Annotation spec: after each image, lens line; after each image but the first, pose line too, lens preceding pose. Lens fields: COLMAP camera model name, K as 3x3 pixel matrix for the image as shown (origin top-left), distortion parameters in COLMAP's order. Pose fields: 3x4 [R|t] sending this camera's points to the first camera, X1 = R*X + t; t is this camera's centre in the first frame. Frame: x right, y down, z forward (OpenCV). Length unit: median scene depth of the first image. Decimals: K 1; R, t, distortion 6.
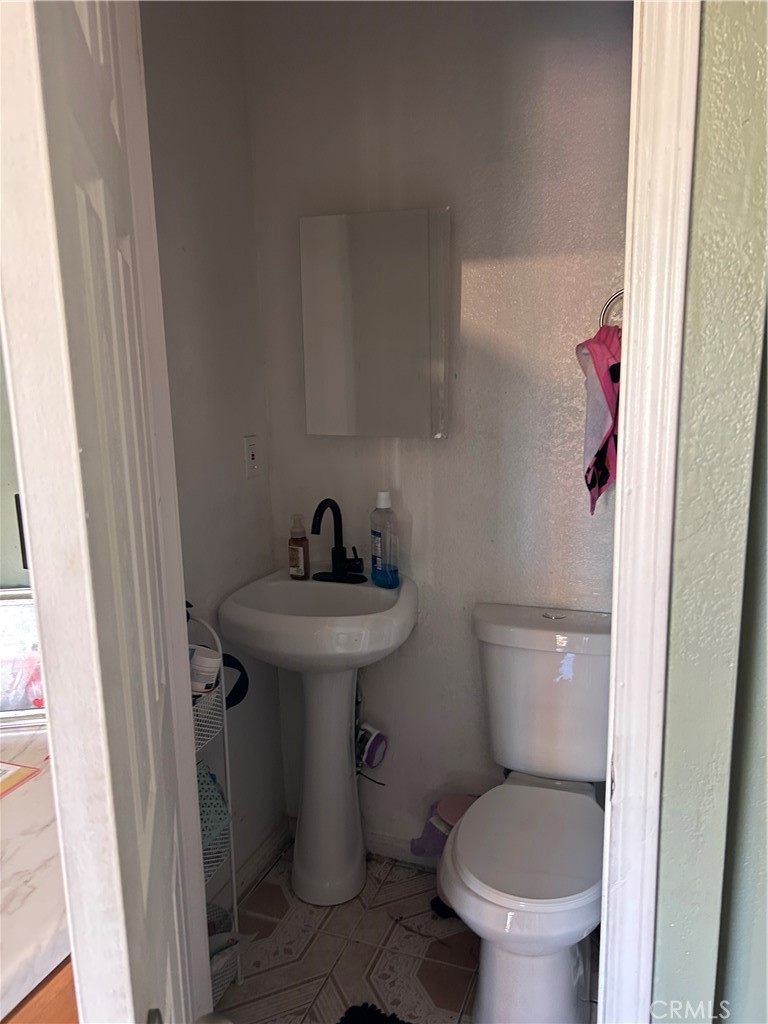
lens RADIAL K [[769.8, 0, 389.1], [0, 769.8, 514.5], [0, 0, 1]] dist [0.026318, -0.021789]
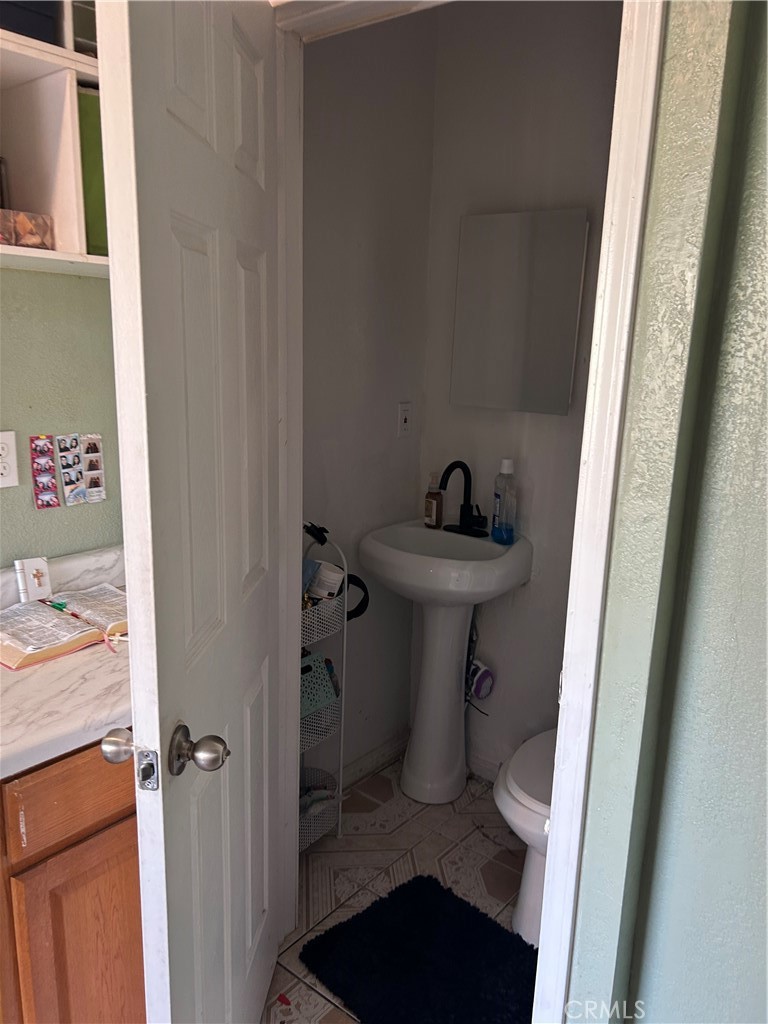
lens RADIAL K [[769.8, 0, 380.0], [0, 769.8, 511.3], [0, 0, 1]] dist [0.026318, -0.021789]
pose [[0.944430, 0.114721, -0.308045, 0.172643], [-0.105169, 0.993320, 0.047491, 0.012079], [0.311436, -0.012455, 0.950186, -0.144579]]
